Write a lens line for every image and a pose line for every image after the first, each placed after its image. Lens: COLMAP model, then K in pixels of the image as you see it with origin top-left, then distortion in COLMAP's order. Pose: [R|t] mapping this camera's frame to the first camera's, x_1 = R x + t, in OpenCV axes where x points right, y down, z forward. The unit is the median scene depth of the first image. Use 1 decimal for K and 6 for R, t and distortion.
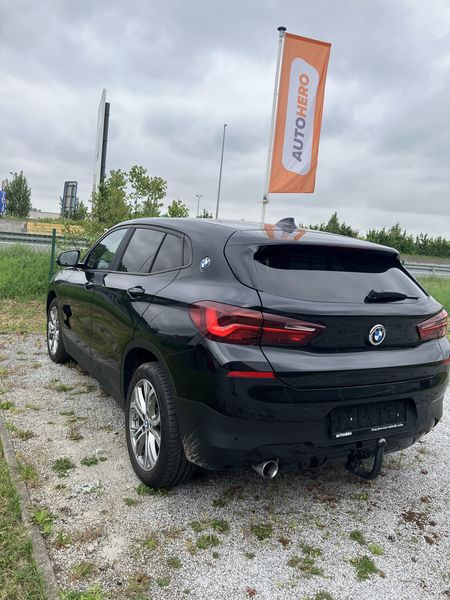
lens RADIAL K [[498.7, 0, 238.2], [0, 498.7, 302.4], [0, 0, 1]] dist [0.012406, -0.008600]
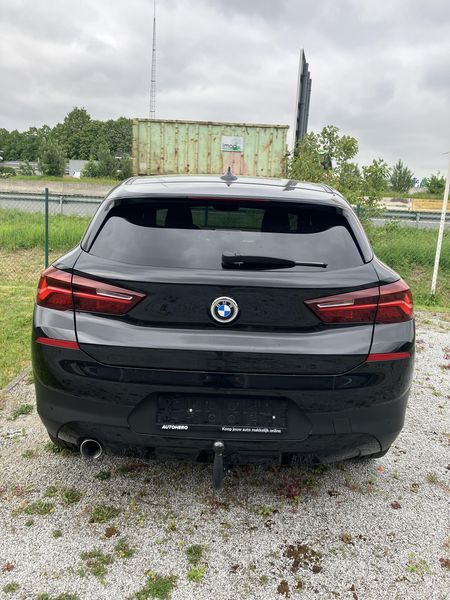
lens RADIAL K [[505.3, 0, 225.0], [0, 505.3, 300.0], [0, 0, 1]] dist [0.009144, -0.002274]
pose [[0.858979, 0.055701, -0.508972, 0.674779], [-0.026965, 0.997607, 0.063667, -0.000268], [0.511301, -0.040964, 0.858425, 0.324371]]
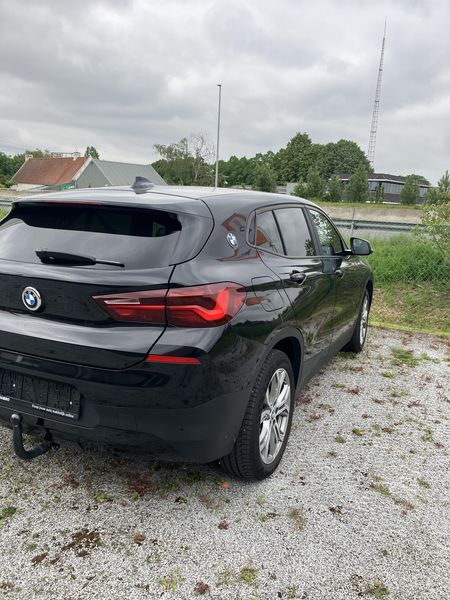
lens RADIAL K [[505.3, 0, 225.0], [0, 505.3, 300.0], [0, 0, 1]] dist [0.009144, -0.002274]
pose [[0.568671, 0.089618, -0.817669, 1.194279], [-0.088484, 0.994944, 0.047509, -0.005145], [0.817792, 0.045334, 0.573725, 0.762870]]
